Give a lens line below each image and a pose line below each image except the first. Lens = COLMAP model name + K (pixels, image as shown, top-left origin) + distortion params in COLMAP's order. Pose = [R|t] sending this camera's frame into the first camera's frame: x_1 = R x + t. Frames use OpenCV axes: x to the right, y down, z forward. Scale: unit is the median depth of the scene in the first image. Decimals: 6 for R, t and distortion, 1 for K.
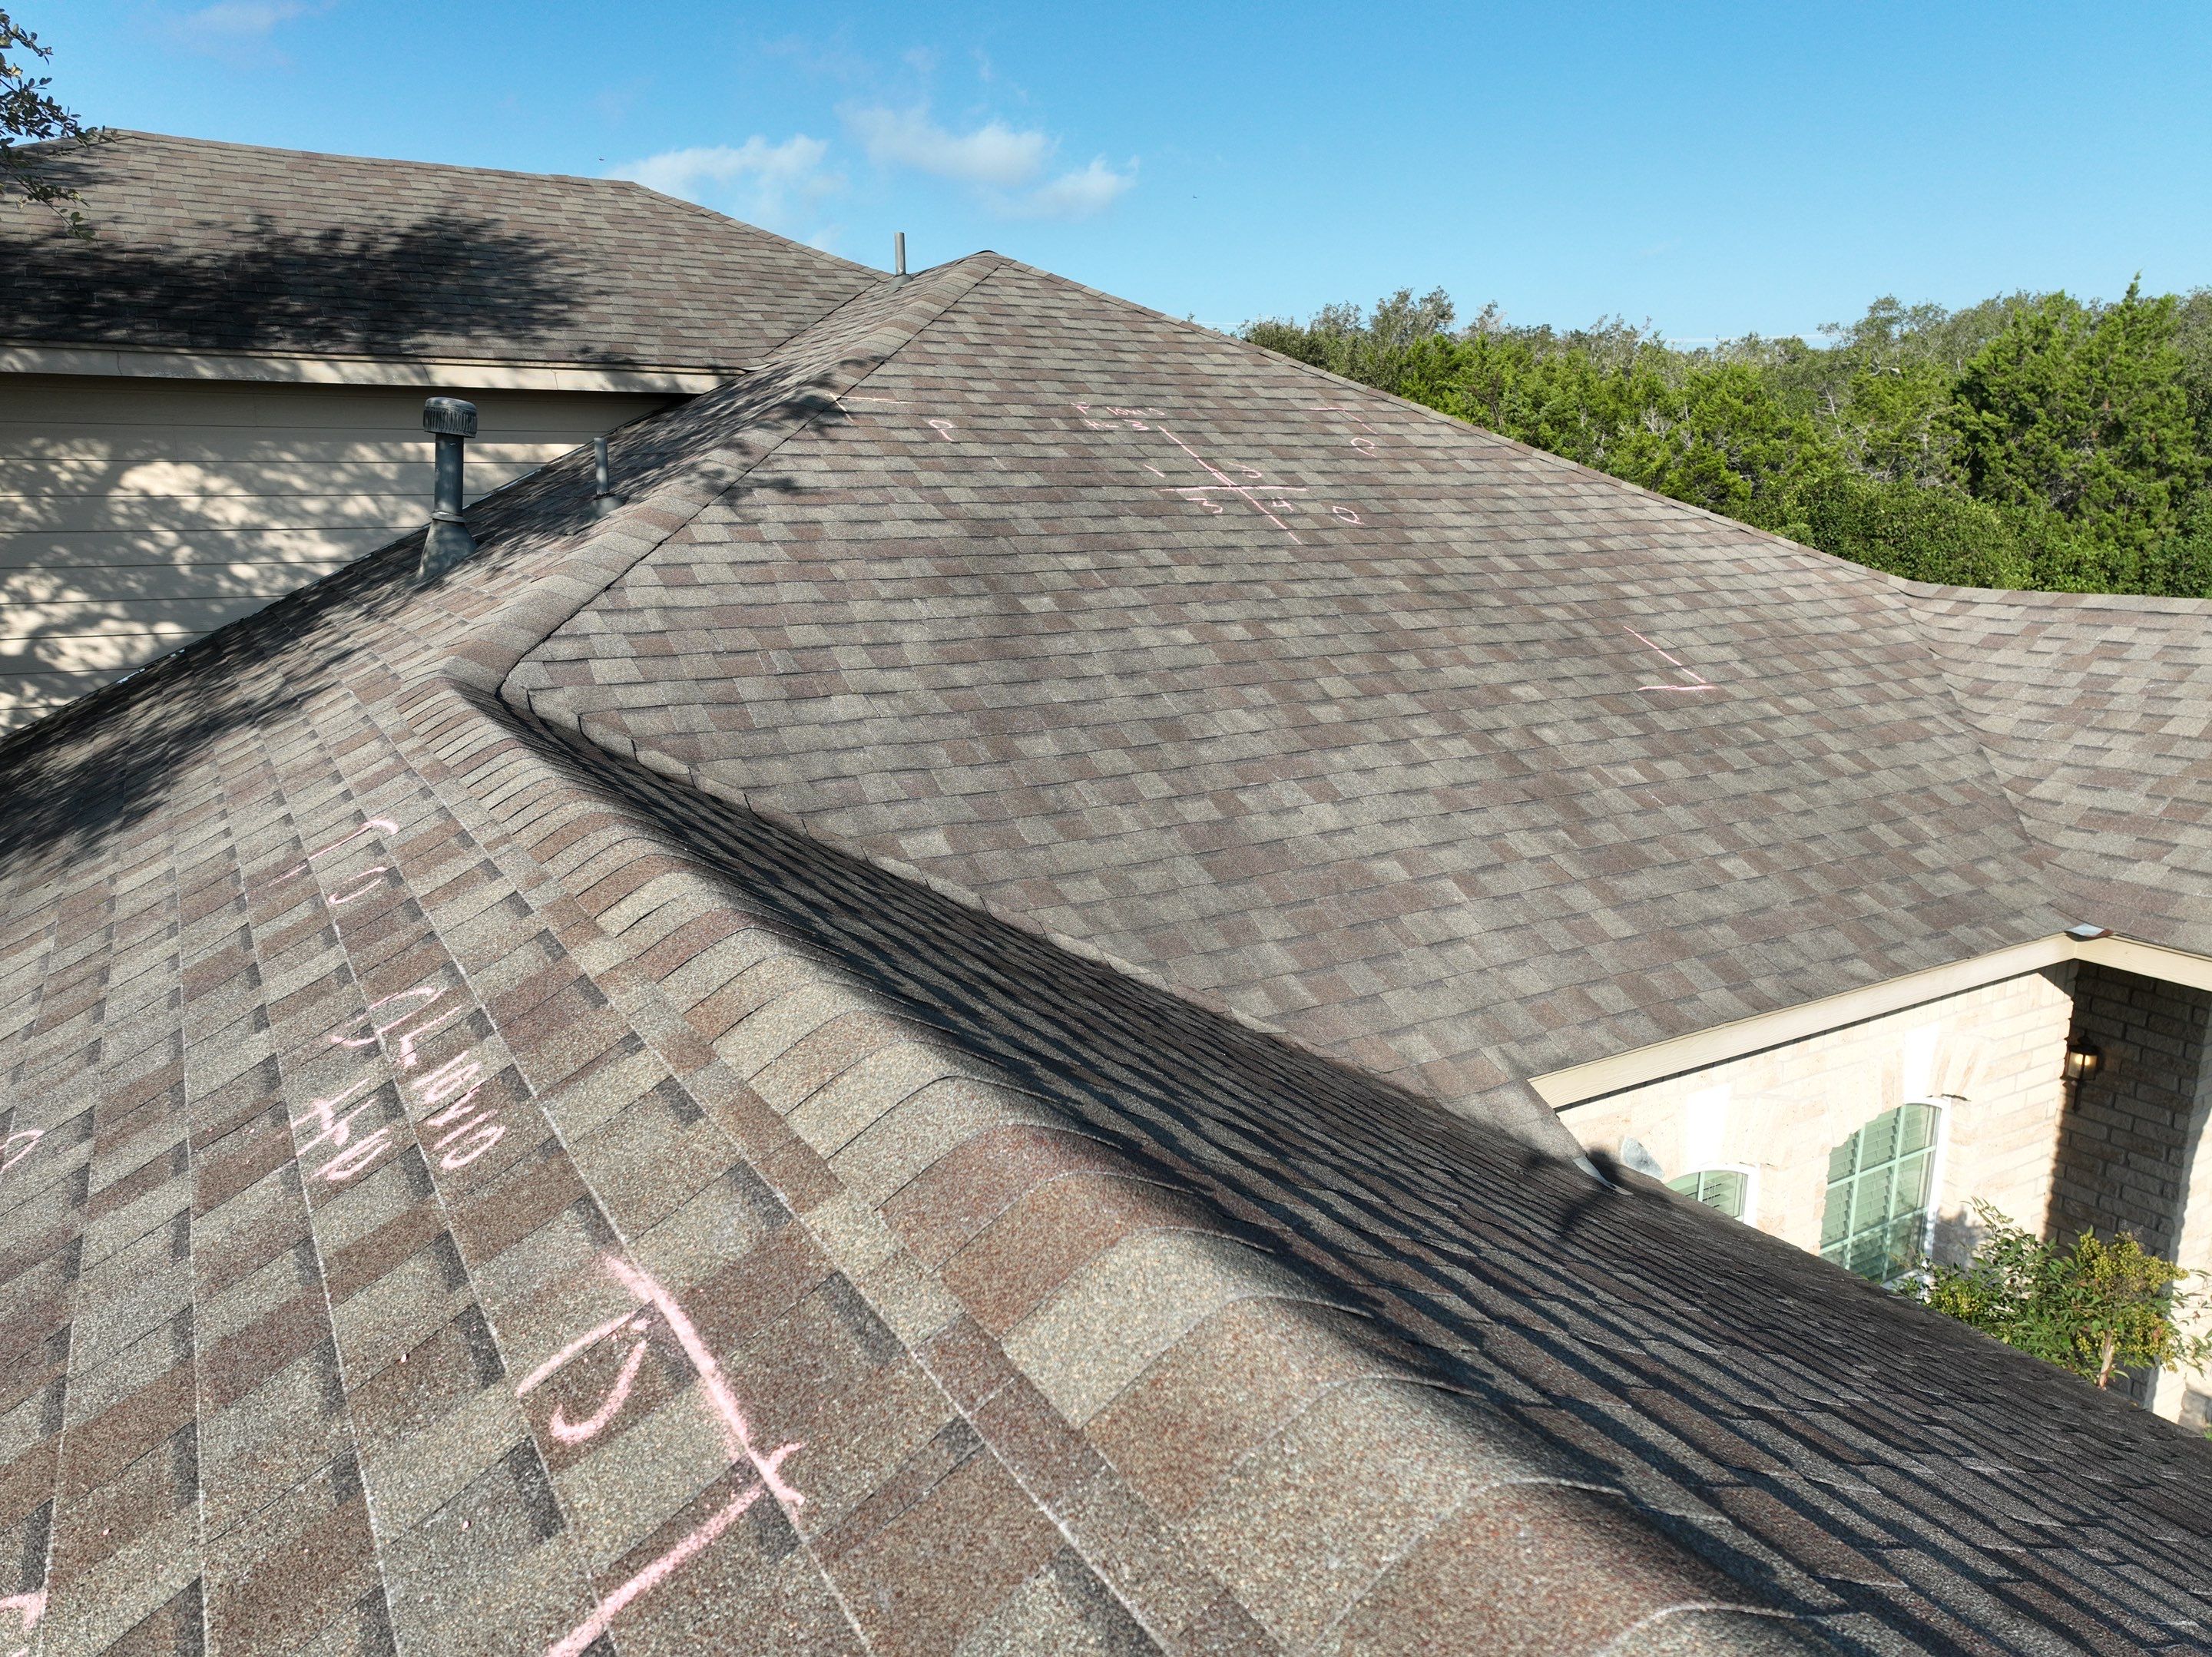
lens RADIAL K [[1551.1, 0, 1106.0], [0, 1551.1, 828.5], [0, 0, 1]] dist [0.007635, 0.010253]
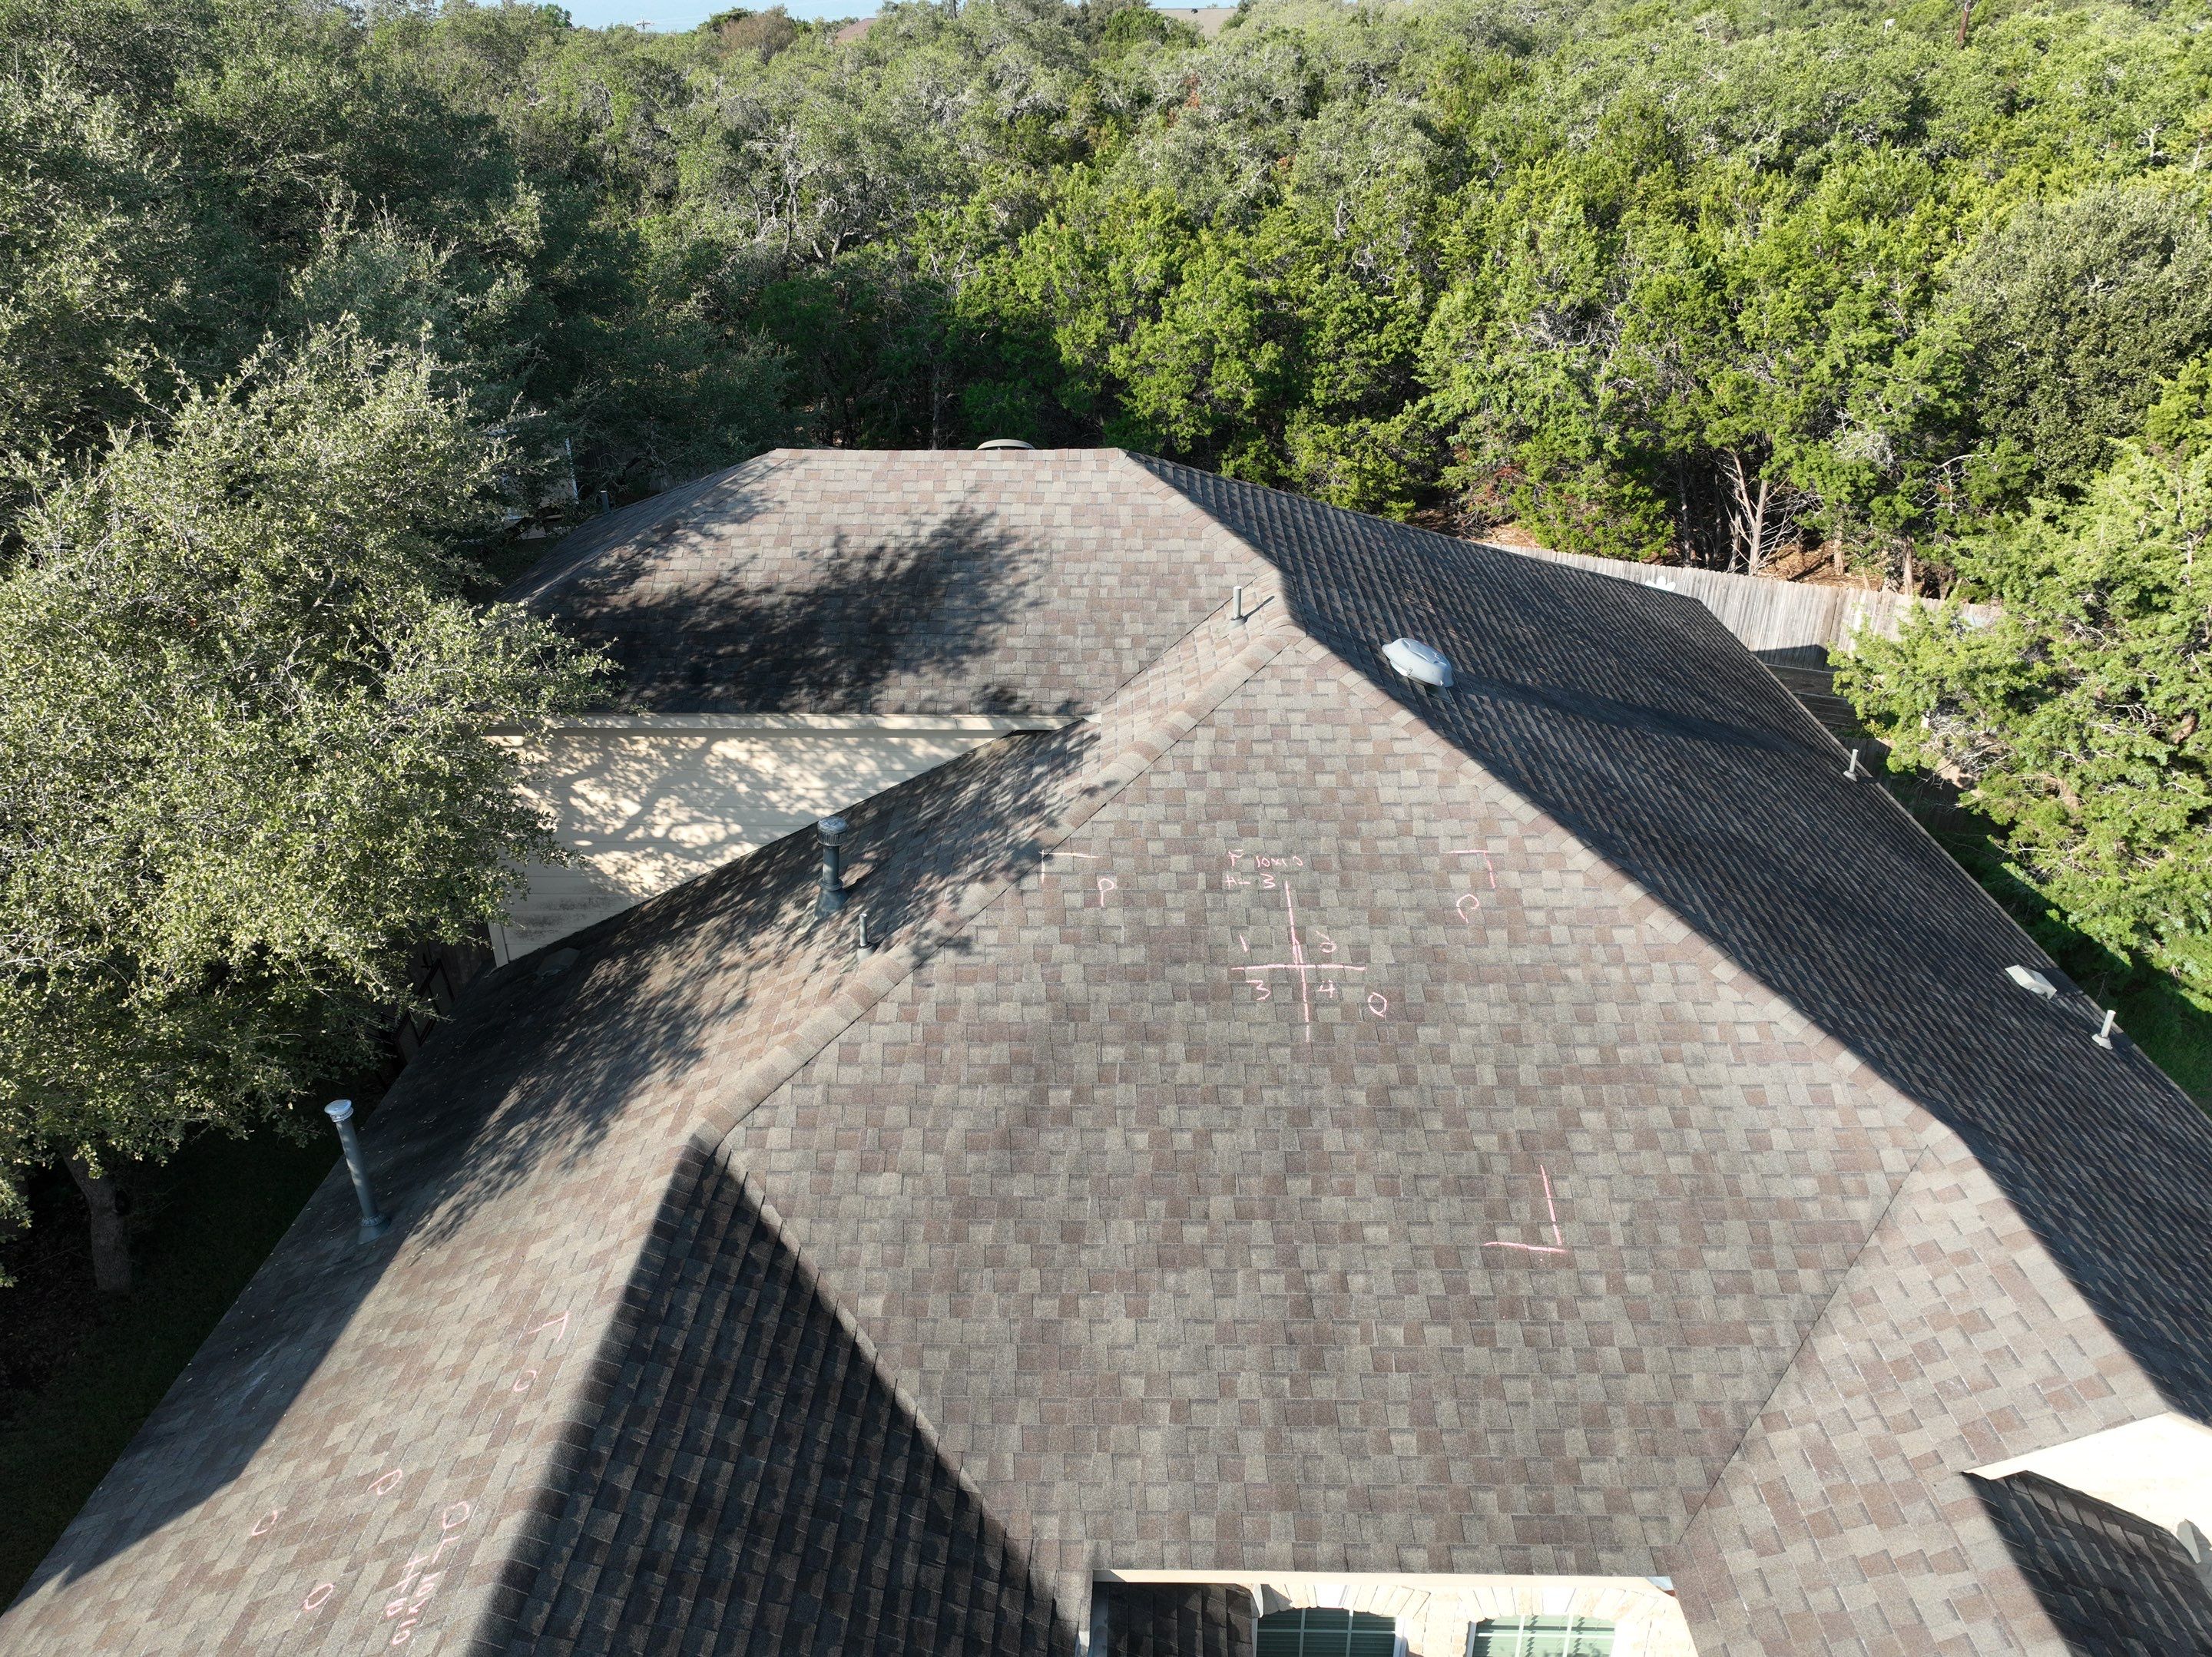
lens RADIAL K [[1551.1, 0, 1106.0], [0, 1551.1, 828.5], [0, 0, 1]] dist [0.007635, 0.010253]
pose [[0.850235, 0.258812, -0.458386, 0.615228], [-0.123837, 0.944690, 0.303687, -0.837028], [0.511630, -0.201440, 0.835258, -0.232699]]
